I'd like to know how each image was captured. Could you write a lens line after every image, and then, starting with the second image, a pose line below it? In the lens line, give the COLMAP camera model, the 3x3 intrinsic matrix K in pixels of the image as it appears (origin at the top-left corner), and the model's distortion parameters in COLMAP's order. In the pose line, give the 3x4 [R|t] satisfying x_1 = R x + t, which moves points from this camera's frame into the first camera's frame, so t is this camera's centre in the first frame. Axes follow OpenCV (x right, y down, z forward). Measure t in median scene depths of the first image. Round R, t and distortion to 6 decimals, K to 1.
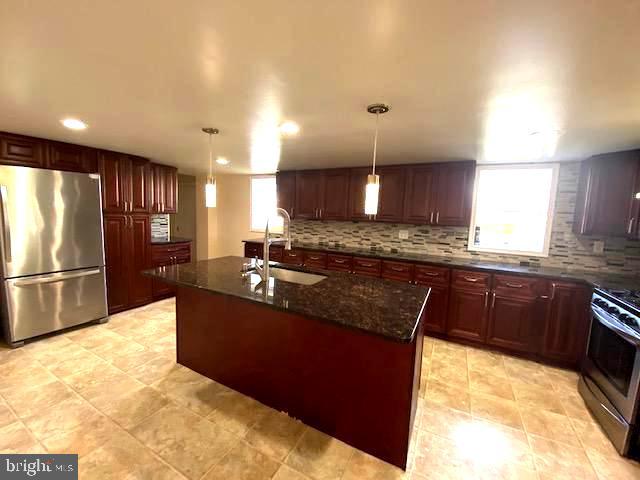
lens RADIAL K [[257.6, 0, 318.8], [0, 257.6, 238.5], [0, 0, 1]] dist [0.026316, -0.025334]
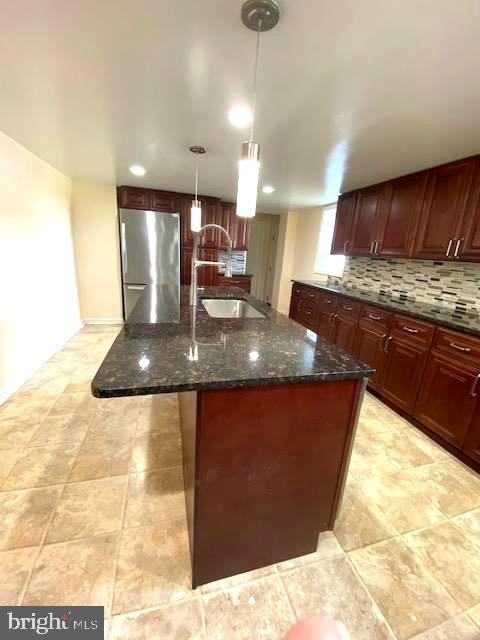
lens RADIAL K [[257.6, 0, 240.0], [0, 257.6, 320.0], [0, 0, 1]] dist [0.026316, -0.025334]
pose [[0.686154, 0.193979, -0.701117, 0.281171], [-0.111784, 0.980461, 0.161867, 0.022129], [0.718816, -0.032692, 0.694431, 0.231496]]
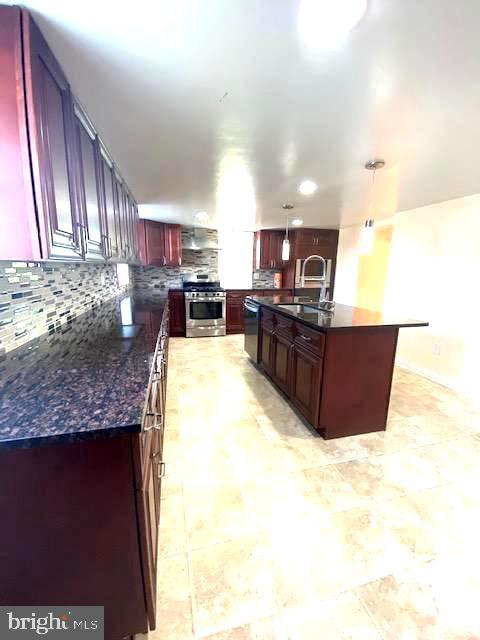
lens RADIAL K [[257.6, 0, 240.0], [0, 257.6, 320.0], [0, 0, 1]] dist [0.026316, -0.025334]
pose [[-0.667469, -0.200344, 0.717180, -0.473046], [0.027297, 0.955896, 0.292434, -0.103154], [-0.744137, 0.214768, -0.632562, 1.128894]]
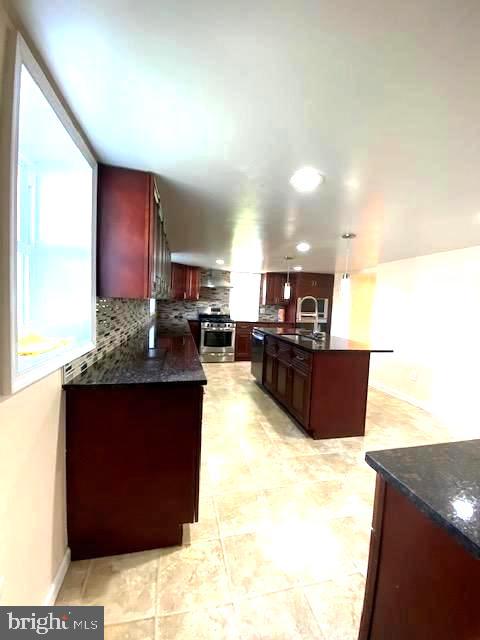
lens RADIAL K [[257.6, 0, 240.0], [0, 257.6, 320.0], [0, 0, 1]] dist [0.026316, -0.025334]
pose [[-0.649040, -0.126396, 0.750180, -0.593223], [-0.001282, 0.986281, 0.165068, -0.126167], [-0.760753, 0.106174, -0.640299, 1.257137]]
